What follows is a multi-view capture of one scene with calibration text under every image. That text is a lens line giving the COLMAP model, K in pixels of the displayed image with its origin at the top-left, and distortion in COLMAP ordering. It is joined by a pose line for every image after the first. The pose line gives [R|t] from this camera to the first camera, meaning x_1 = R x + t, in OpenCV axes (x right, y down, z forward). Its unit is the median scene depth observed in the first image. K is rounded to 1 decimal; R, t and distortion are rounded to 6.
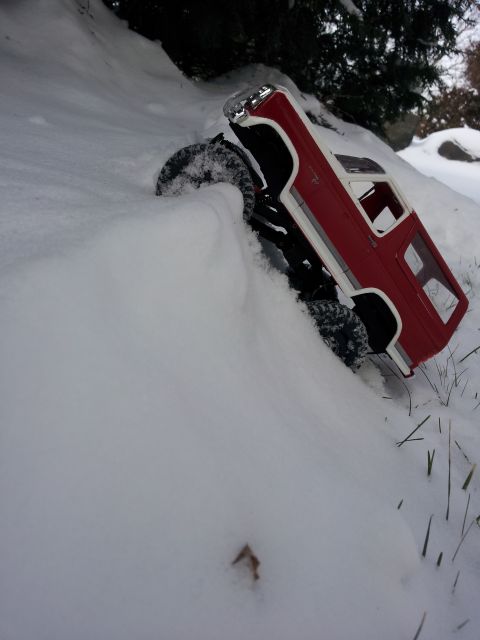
lens RADIAL K [[530.5, 0, 239.1], [0, 530.5, 317.8], [0, 0, 1]] dist [0.001116, -0.006327]
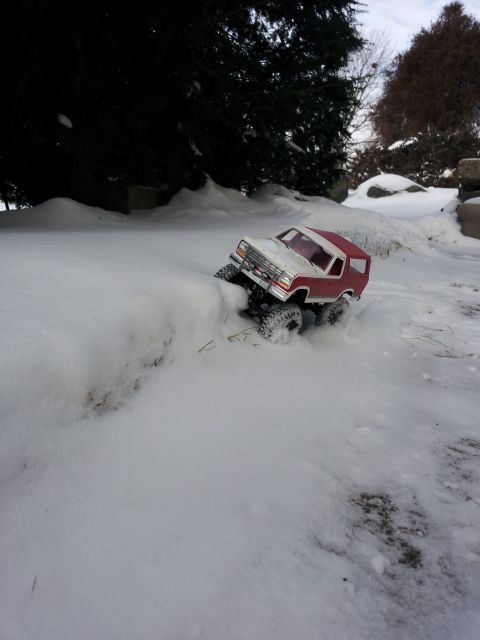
lens RADIAL K [[523.8, 0, 225.5], [0, 523.8, 321.4], [0, 0, 1]] dist [-0.048604, 0.001333]
pose [[0.958700, -0.284365, 0.005634, -1.014364], [0.281888, 0.947339, -0.151949, 1.186794], [0.037872, 0.147261, 0.988372, -3.649386]]
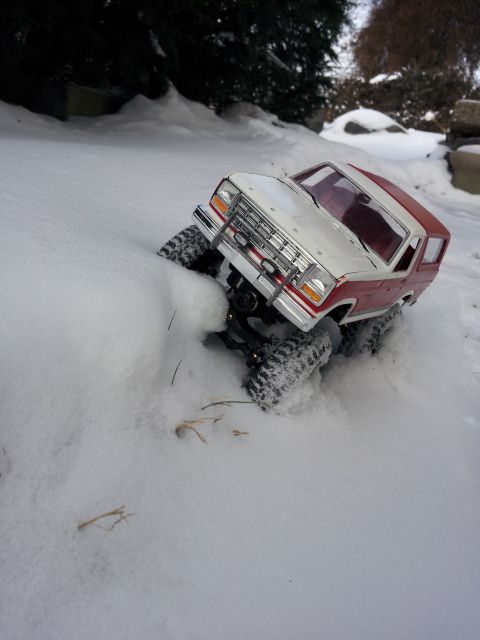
lens RADIAL K [[523.8, 0, 225.5], [0, 523.8, 321.4], [0, 0, 1]] dist [-0.048604, 0.001333]
pose [[0.975267, -0.212413, 0.061116, -0.966428], [0.212729, 0.977110, 0.001365, 0.892629], [-0.060007, 0.011670, 0.998130, -2.755158]]
